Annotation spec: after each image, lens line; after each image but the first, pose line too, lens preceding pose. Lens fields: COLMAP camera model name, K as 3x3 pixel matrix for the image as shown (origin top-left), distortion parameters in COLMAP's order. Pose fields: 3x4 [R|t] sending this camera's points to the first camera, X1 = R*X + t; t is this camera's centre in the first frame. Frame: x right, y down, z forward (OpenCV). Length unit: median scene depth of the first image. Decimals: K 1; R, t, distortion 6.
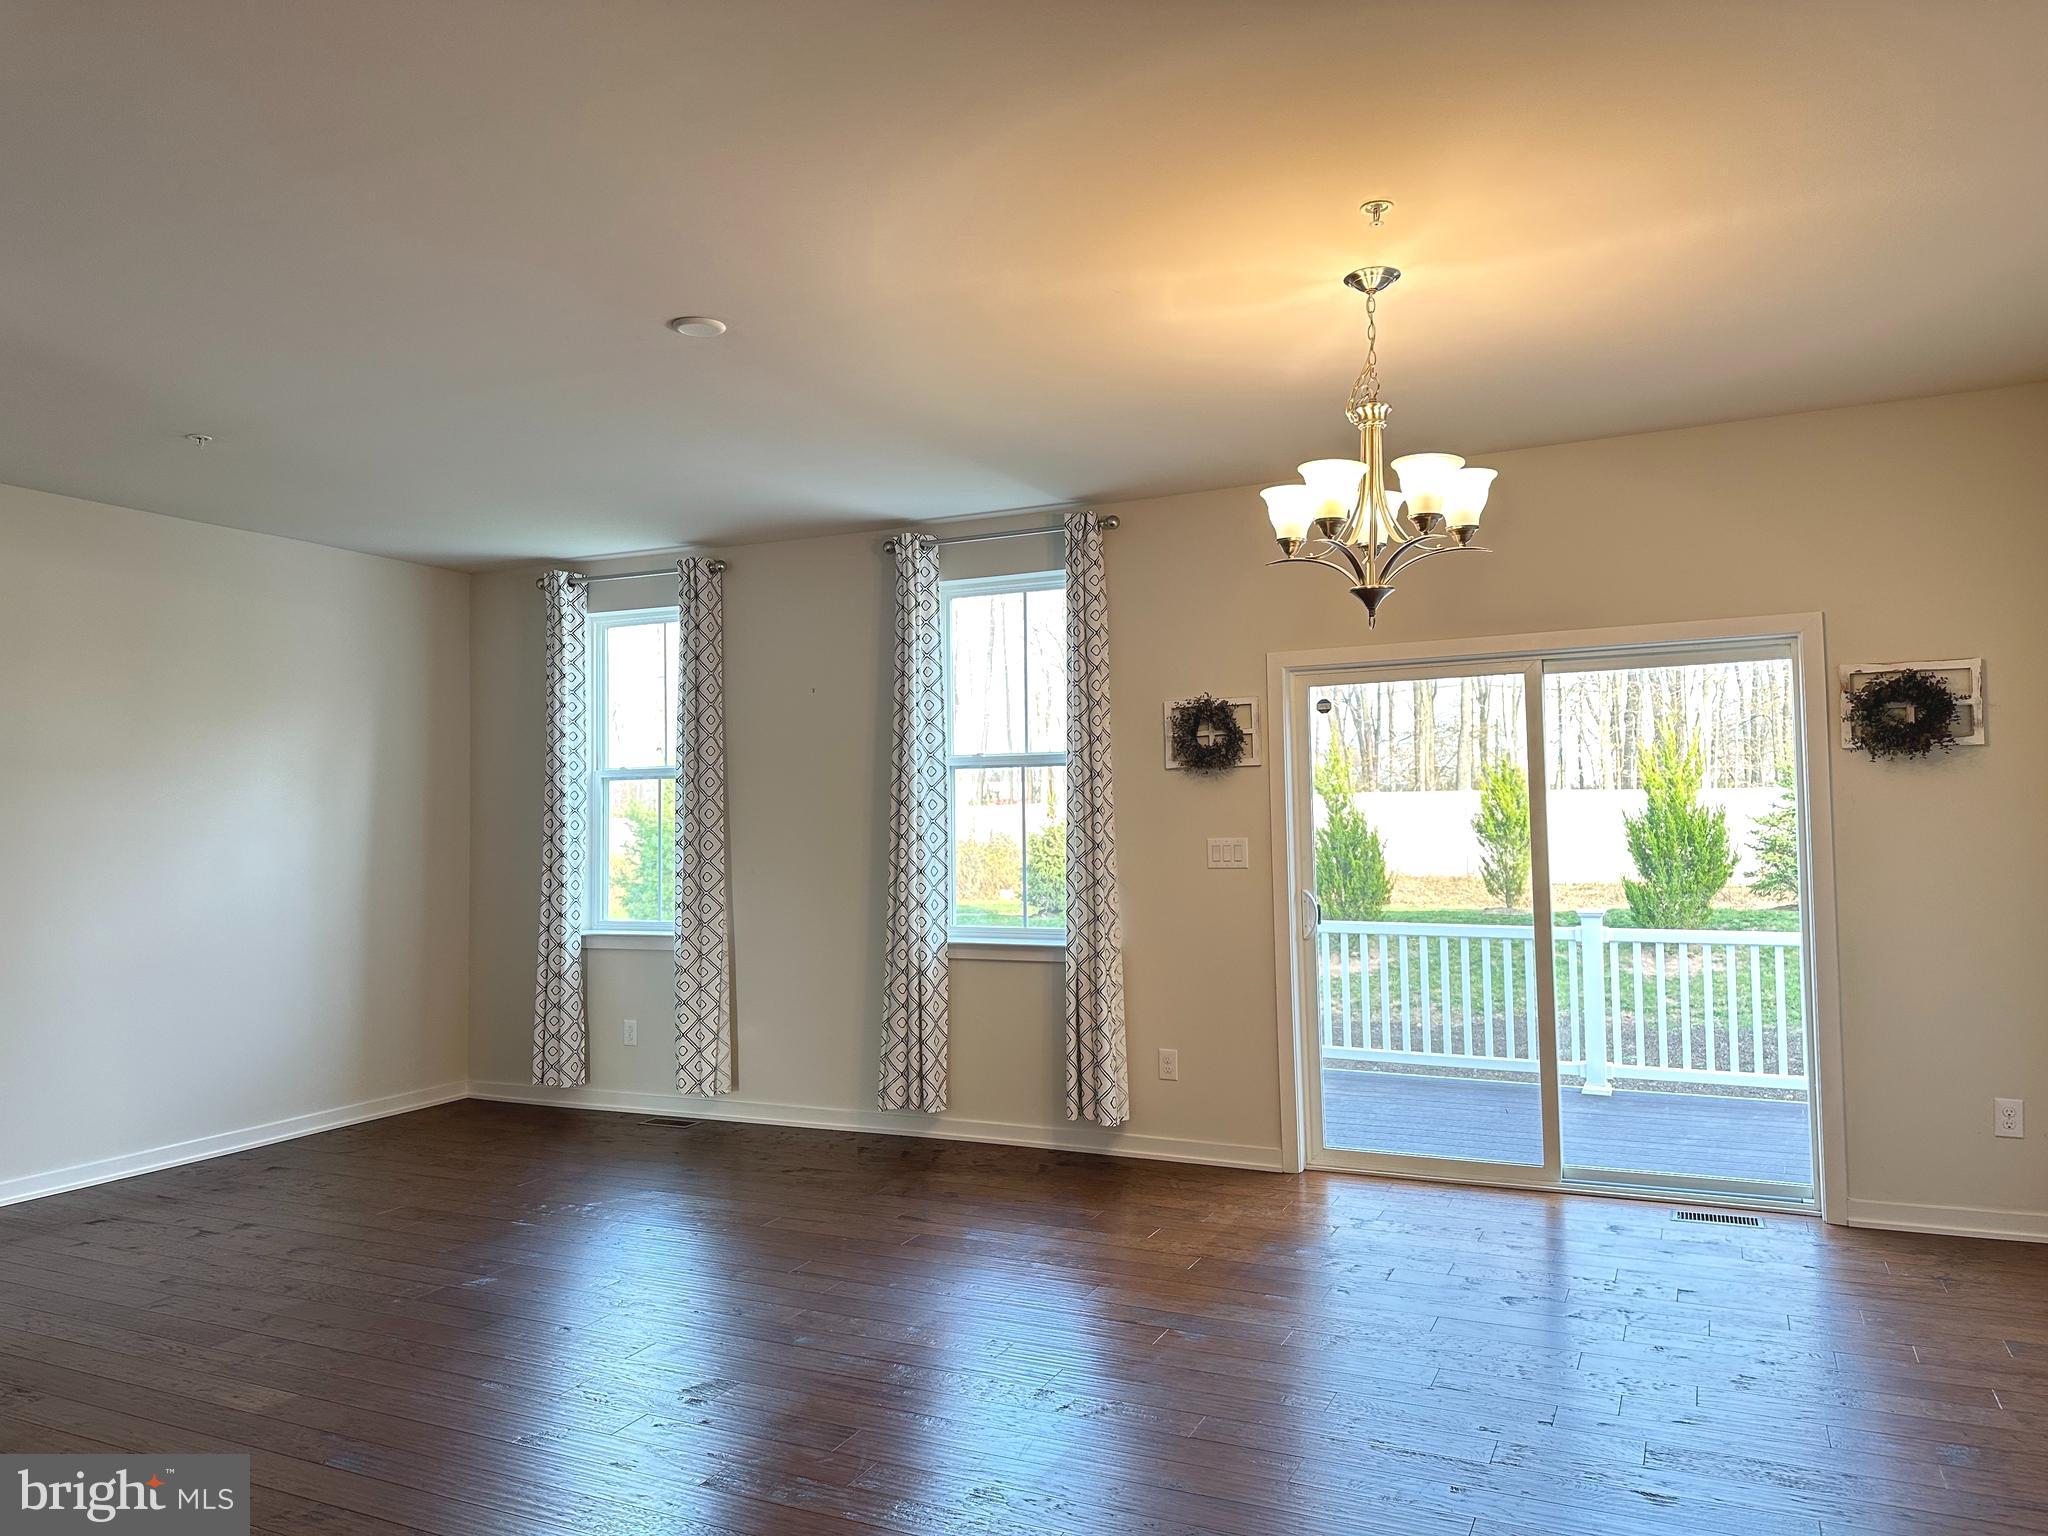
lens RADIAL K [[1367.0, 0, 1023.3], [0, 1367.0, 739.2], [0, 0, 1]] dist [0.033452, -0.001493]
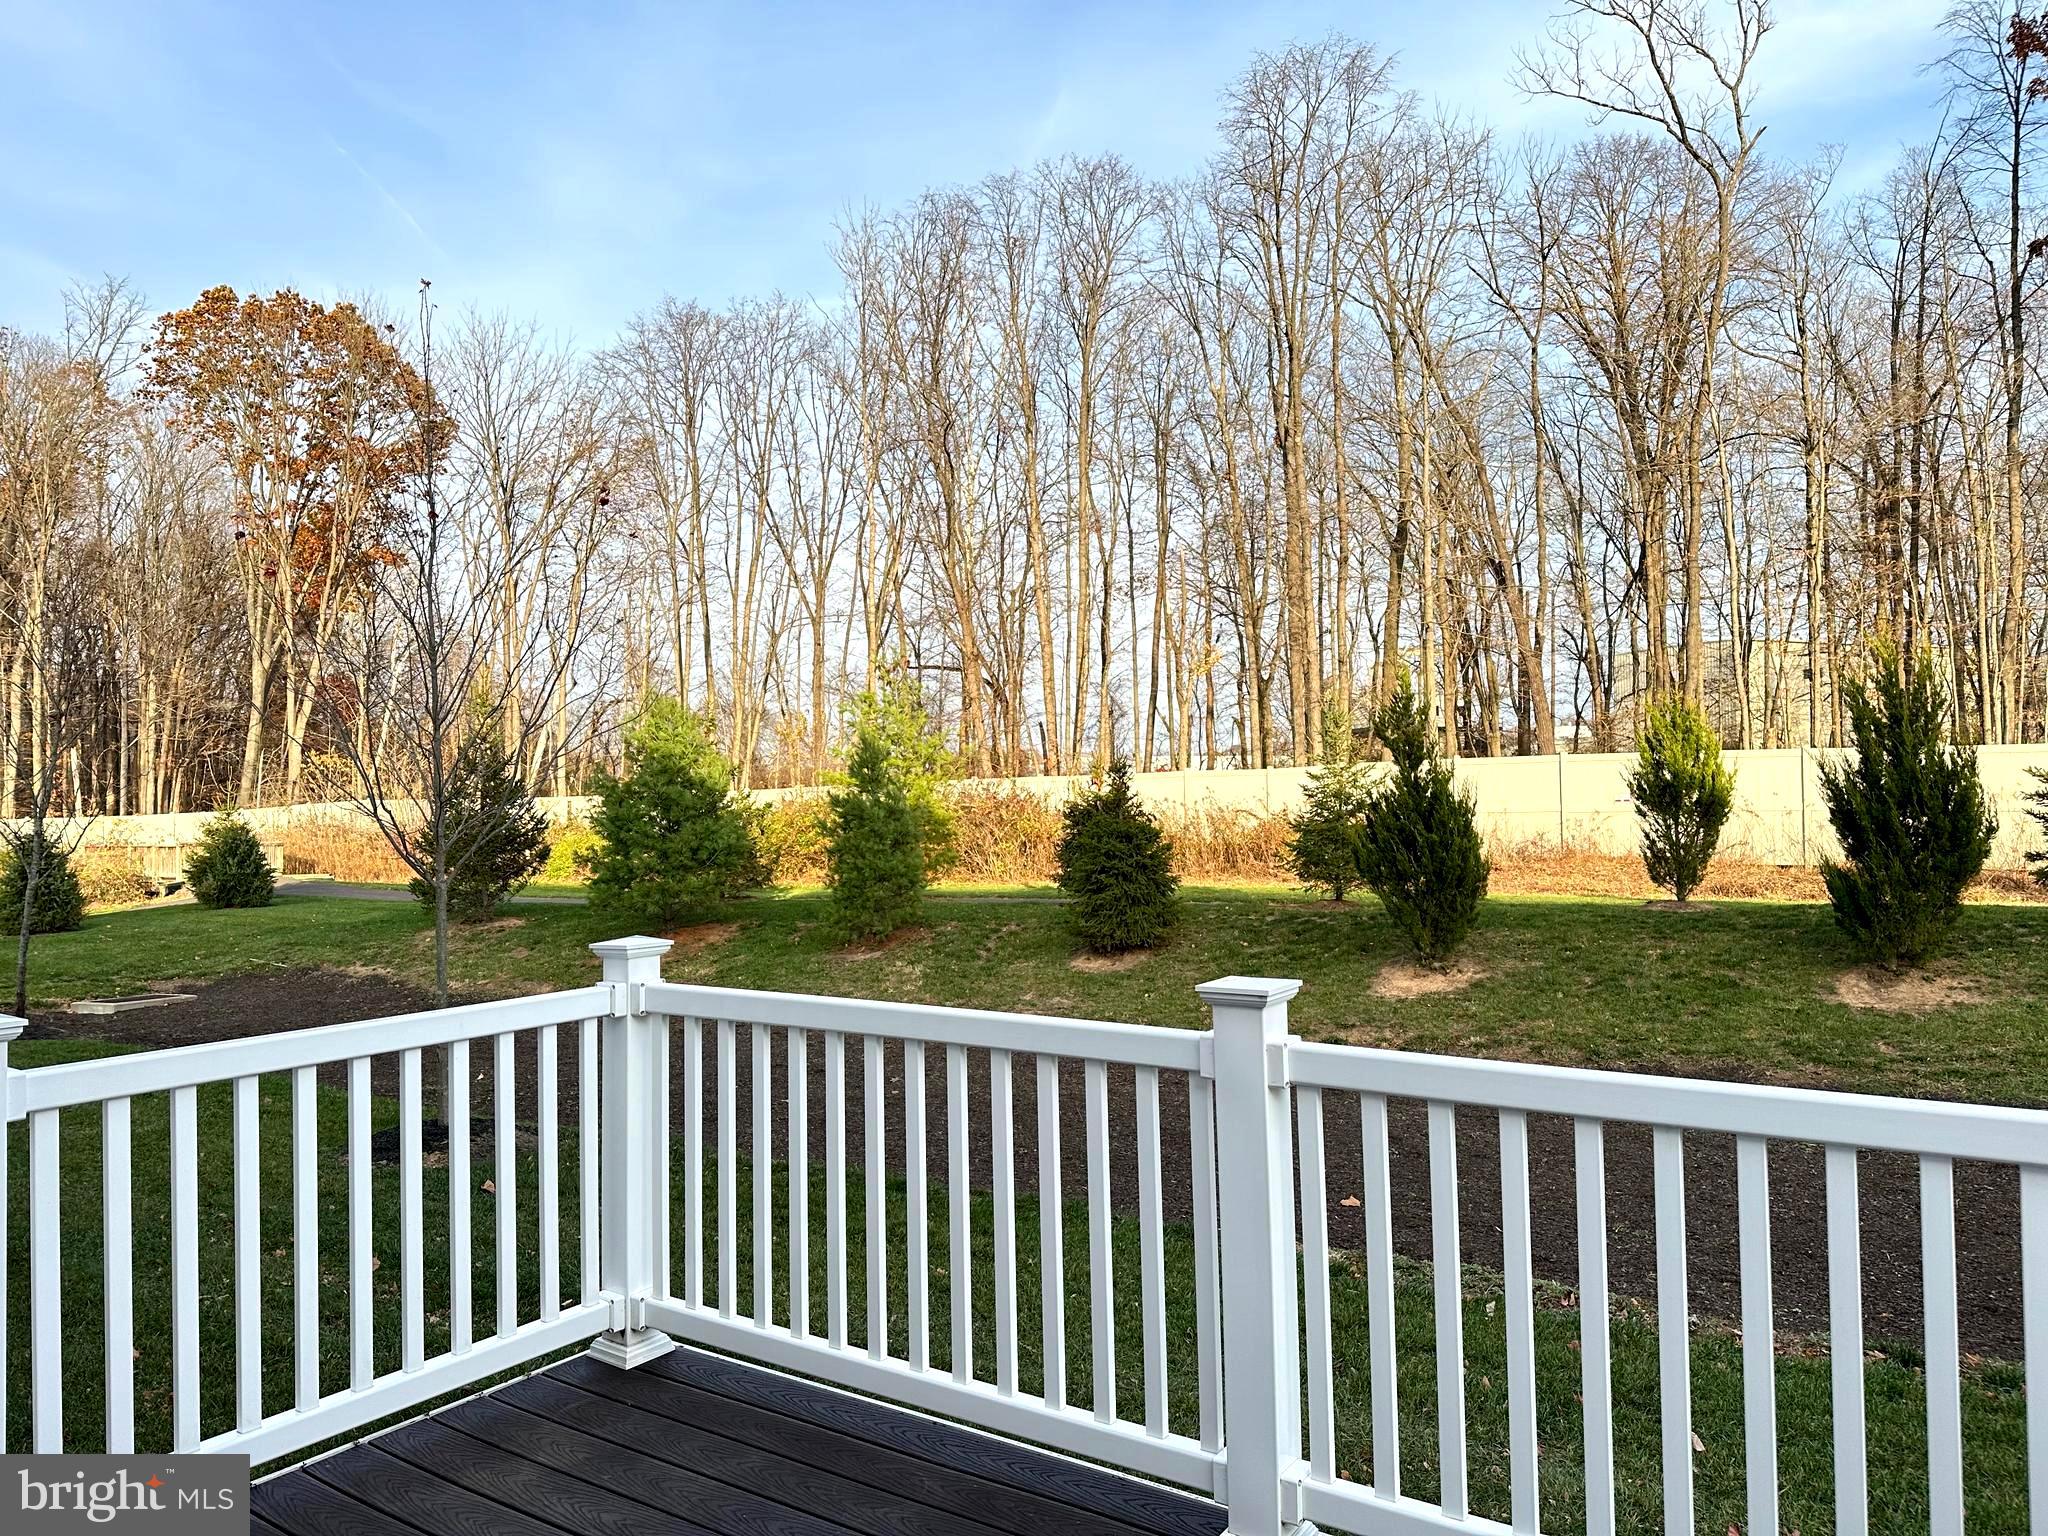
lens RADIAL K [[1434.7, 0, 1024.0], [0, 1434.7, 768.0], [0, 0, 1]] dist [0.057499, -0.064610]
pose [[0.988003, -0.005329, -0.154342, 0.148090], [0.011748, 0.999102, 0.040706, 0.019434], [0.153987, -0.042031, 0.987178, 0.218823]]
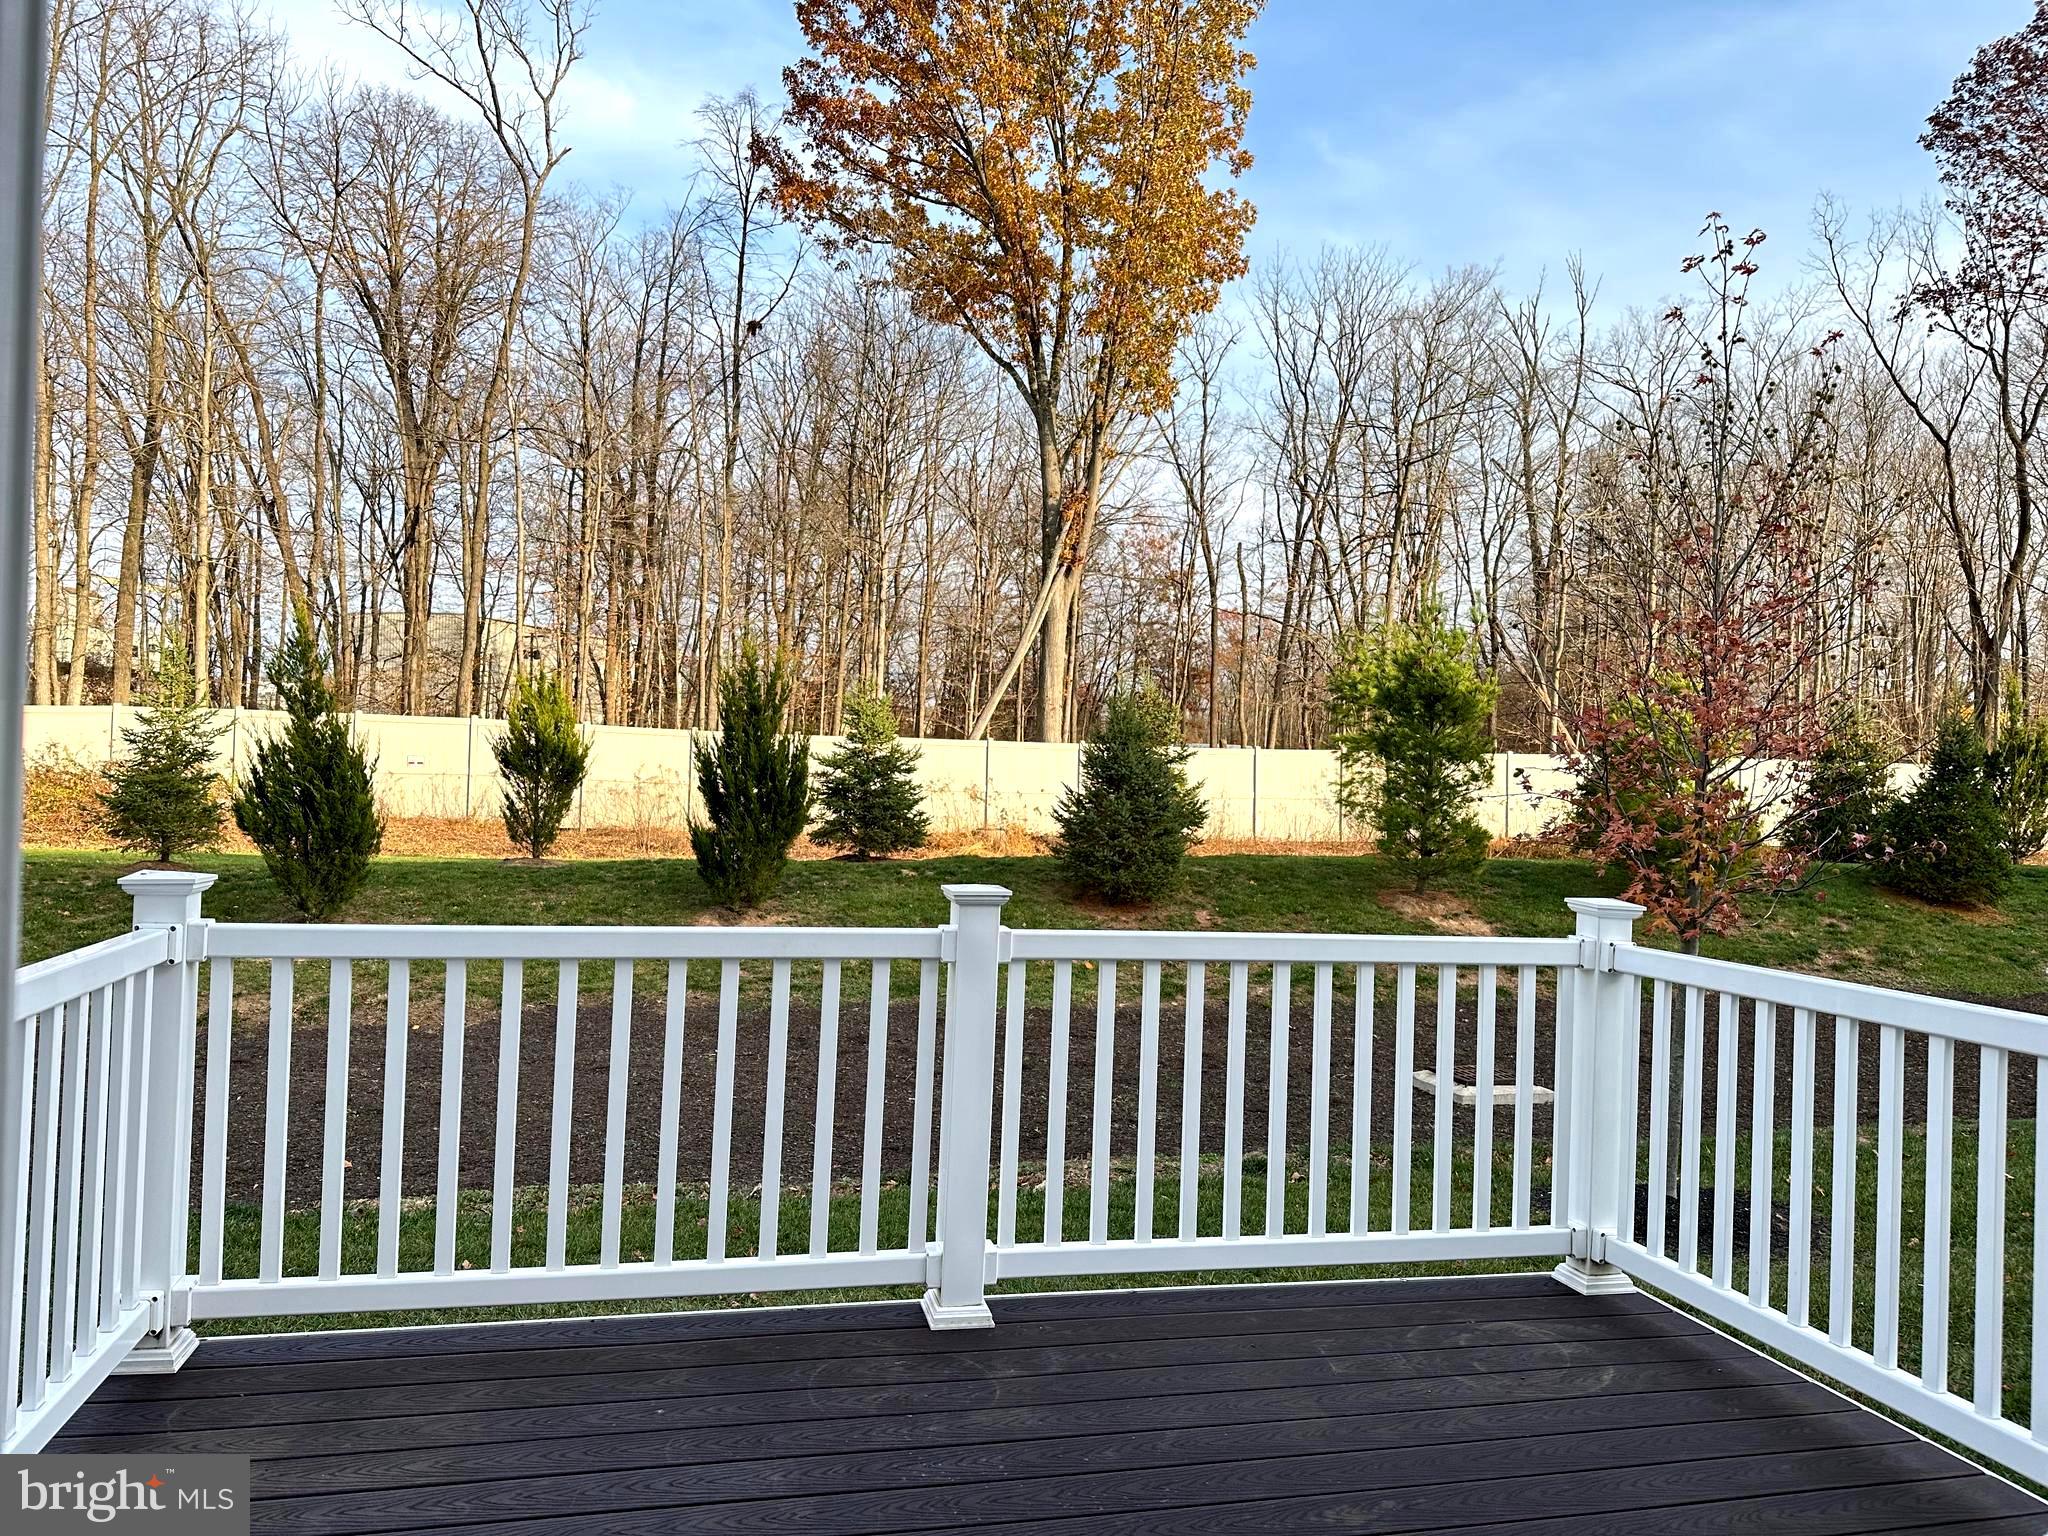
lens RADIAL K [[1434.7, 0, 1024.0], [0, 1434.7, 768.0], [0, 0, 1]] dist [0.057499, -0.064610]
pose [[0.770901, 0.045175, 0.635351, 0.046952], [-0.084926, 0.995866, 0.032236, 0.023921], [-0.631268, -0.078809, 0.771550, 0.215172]]
